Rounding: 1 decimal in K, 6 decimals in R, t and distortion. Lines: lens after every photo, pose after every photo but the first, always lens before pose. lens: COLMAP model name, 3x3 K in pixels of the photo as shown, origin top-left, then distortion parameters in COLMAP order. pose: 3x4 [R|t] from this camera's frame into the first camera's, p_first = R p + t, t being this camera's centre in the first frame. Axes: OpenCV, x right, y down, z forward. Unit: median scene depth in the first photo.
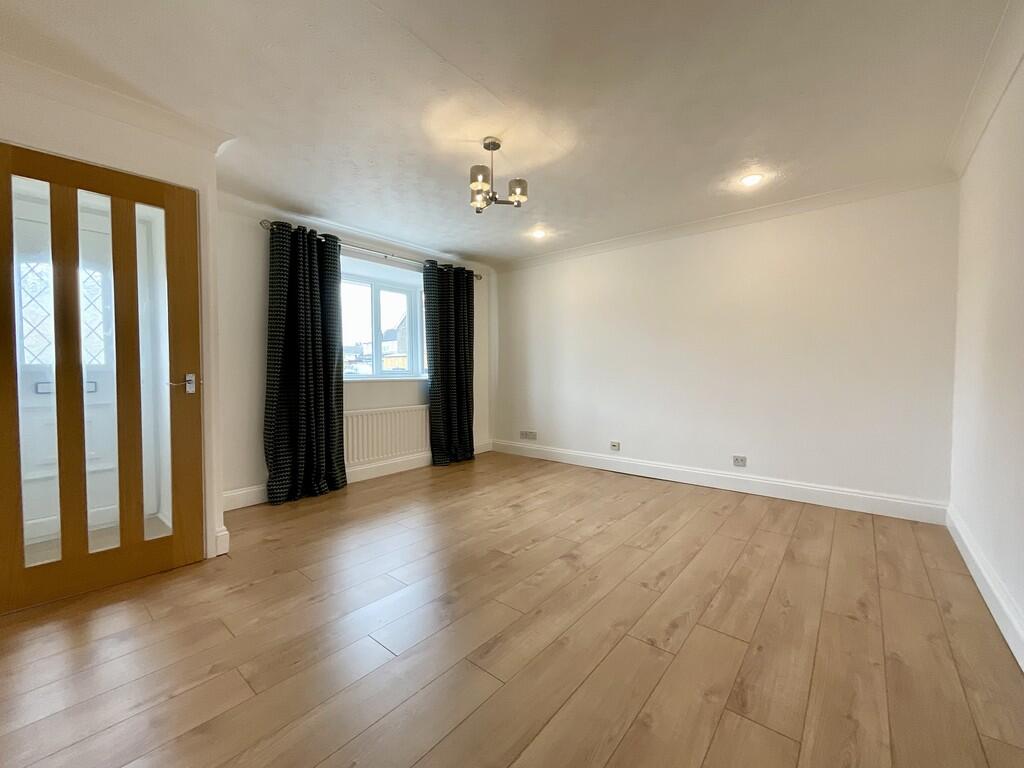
lens RADIAL K [[419.7, 0, 514.1], [0, 419.7, 384.0], [0, 0, 1]] dist [-0.002632, 0.000065]
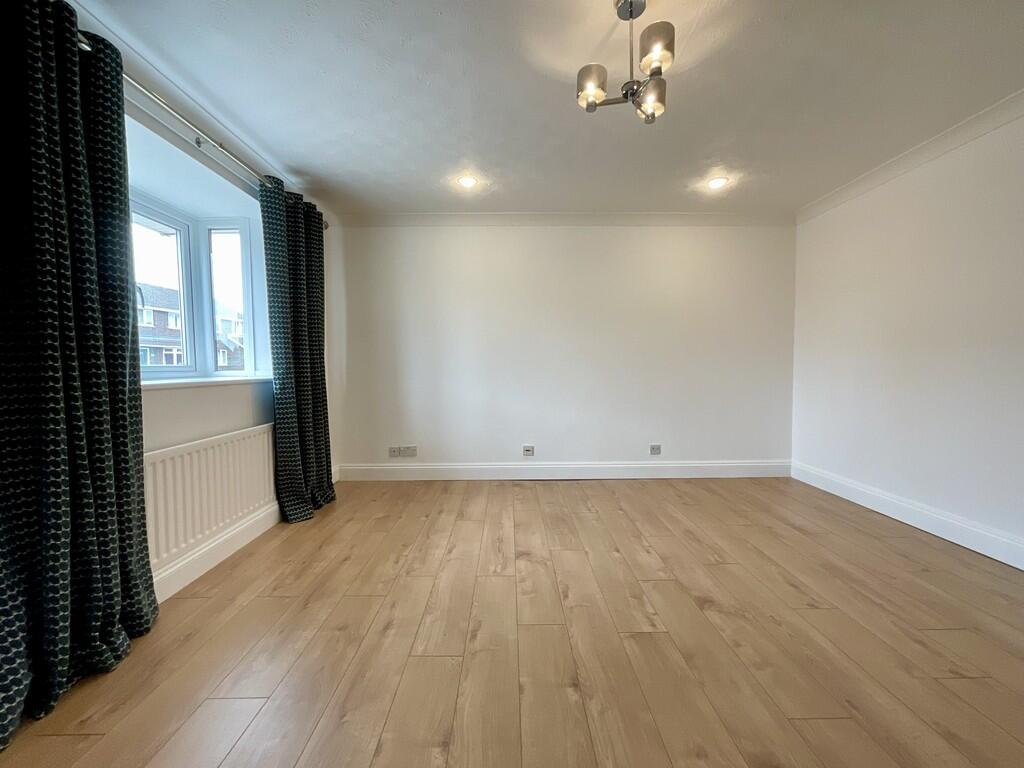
lens RADIAL K [[419.7, 0, 514.1], [0, 419.7, 384.0], [0, 0, 1]] dist [-0.002632, 0.000065]
pose [[0.766181, -0.030617, 0.641895, -0.424373], [0.026558, 0.999520, 0.015975, -0.007703], [-0.642076, 0.004808, 0.766626, 0.435395]]
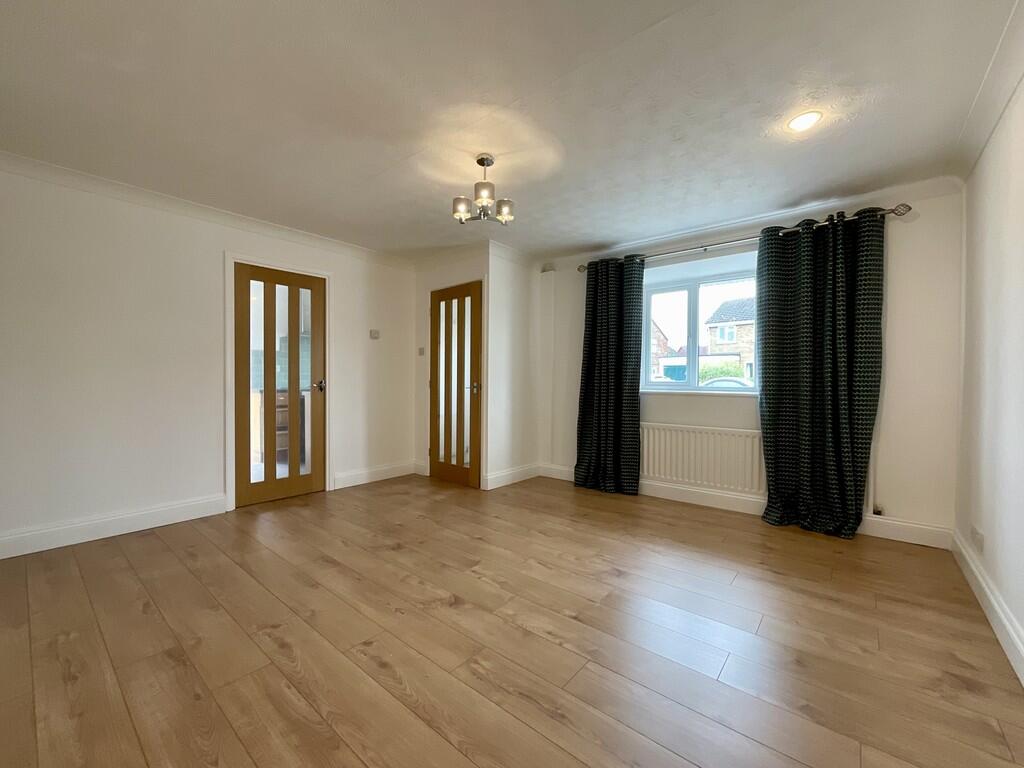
lens RADIAL K [[419.7, 0, 514.1], [0, 419.7, 384.0], [0, 0, 1]] dist [-0.002632, 0.000065]
pose [[-0.009696, 0.013426, -0.999863, 0.672604], [-0.037967, 0.999184, 0.013786, -0.031973], [0.999232, 0.038096, -0.009179, 0.763044]]
